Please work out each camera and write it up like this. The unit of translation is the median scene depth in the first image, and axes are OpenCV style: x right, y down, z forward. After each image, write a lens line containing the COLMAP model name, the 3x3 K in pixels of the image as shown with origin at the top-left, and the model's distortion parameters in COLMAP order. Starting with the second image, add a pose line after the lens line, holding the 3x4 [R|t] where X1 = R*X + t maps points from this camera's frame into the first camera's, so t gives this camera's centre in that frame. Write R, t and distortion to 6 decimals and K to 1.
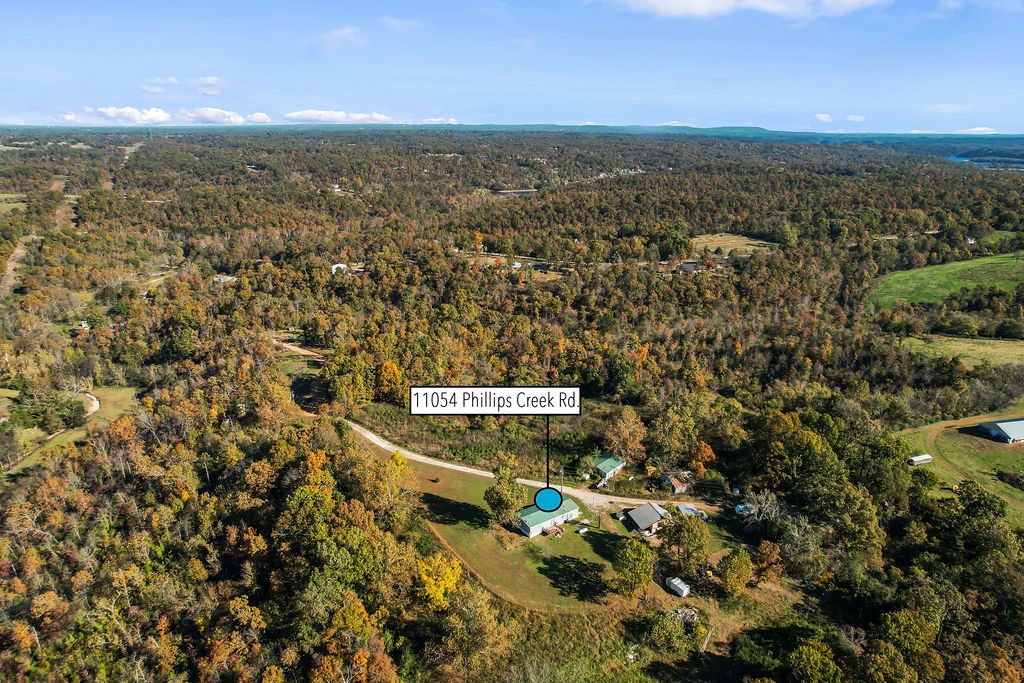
lens RADIAL K [[652.0, 0, 512.0], [0, 652.0, 341.5], [0, 0, 1]] dist [-0.073906, 0.053020]
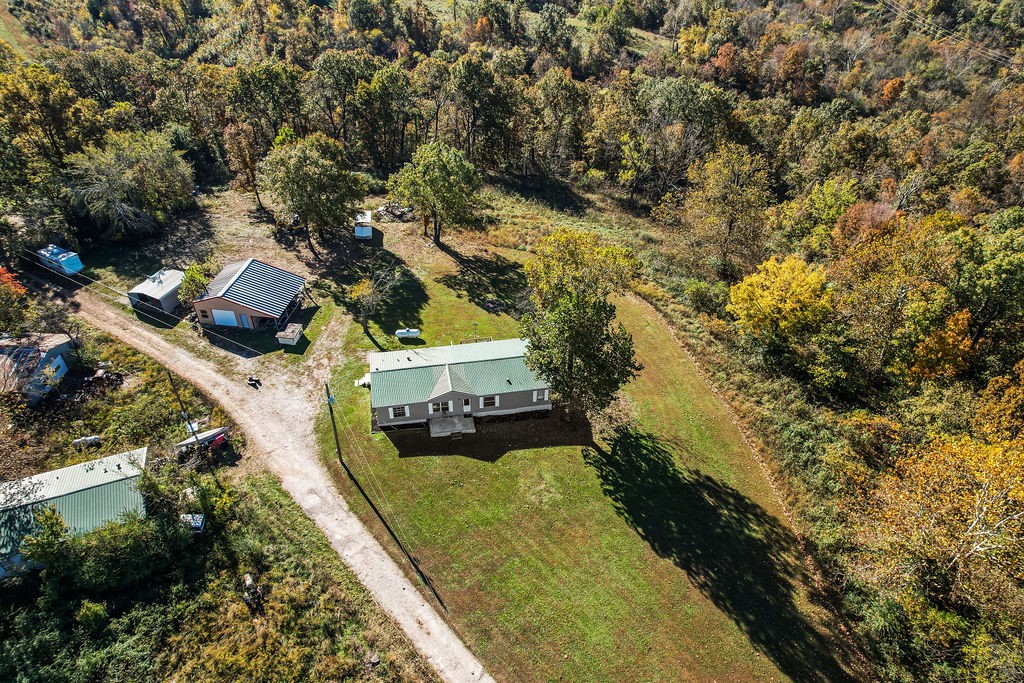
lens RADIAL K [[652.0, 0, 512.0], [0, 652.0, 341.5], [0, 0, 1]] dist [-0.073906, 0.053020]
pose [[-0.912440, -0.266538, 0.310502, -0.085651], [0.116848, 0.557487, 0.821922, -0.042826], [-0.392174, 0.786235, -0.477528, 1.257948]]
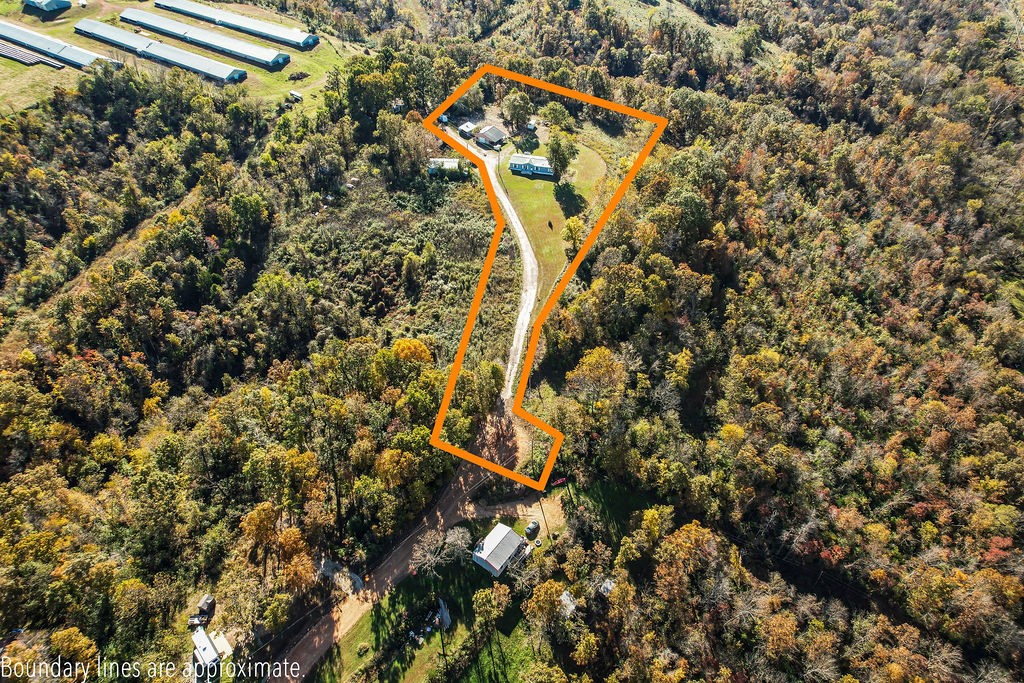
lens RADIAL K [[652.0, 0, 512.0], [0, 652.0, 341.5], [0, 0, 1]] dist [-0.073906, 0.053020]
pose [[-0.656753, -0.517082, 0.548910, -0.959786], [0.248017, 0.539293, 0.804767, -0.721929], [-0.712154, 0.664672, -0.225937, 1.757404]]
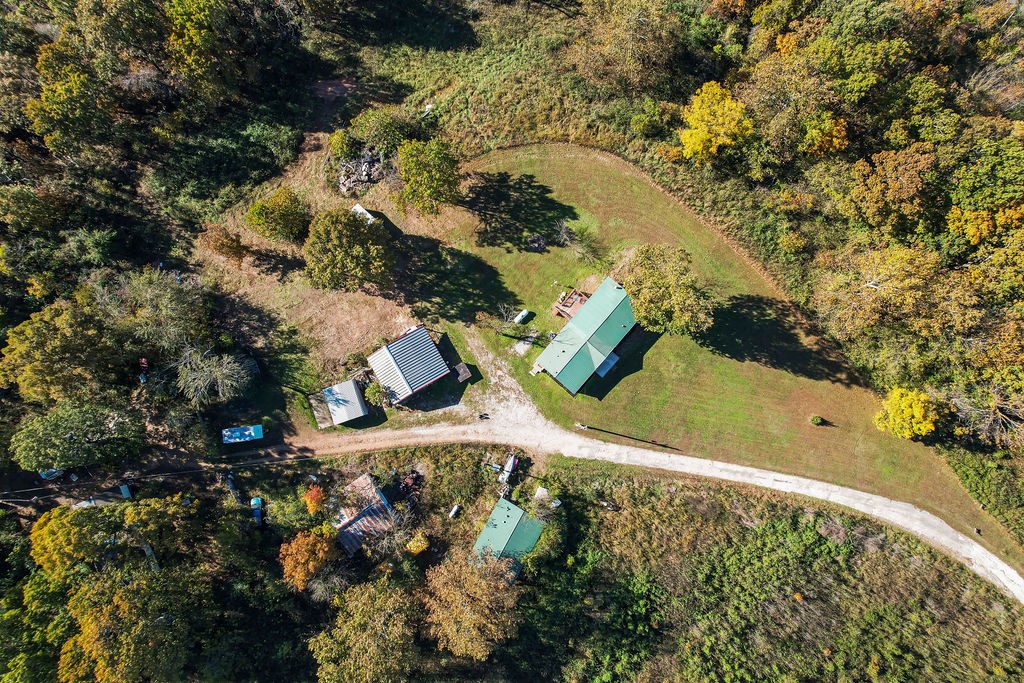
lens RADIAL K [[652.0, 0, 512.0], [0, 652.0, 341.5], [0, 0, 1]] dist [-0.073906, 0.053020]
pose [[-0.970524, 0.240793, -0.010103, 0.139290], [-0.079187, -0.279011, 0.957018, -0.300841], [0.227624, 0.929608, 0.289854, 0.907303]]
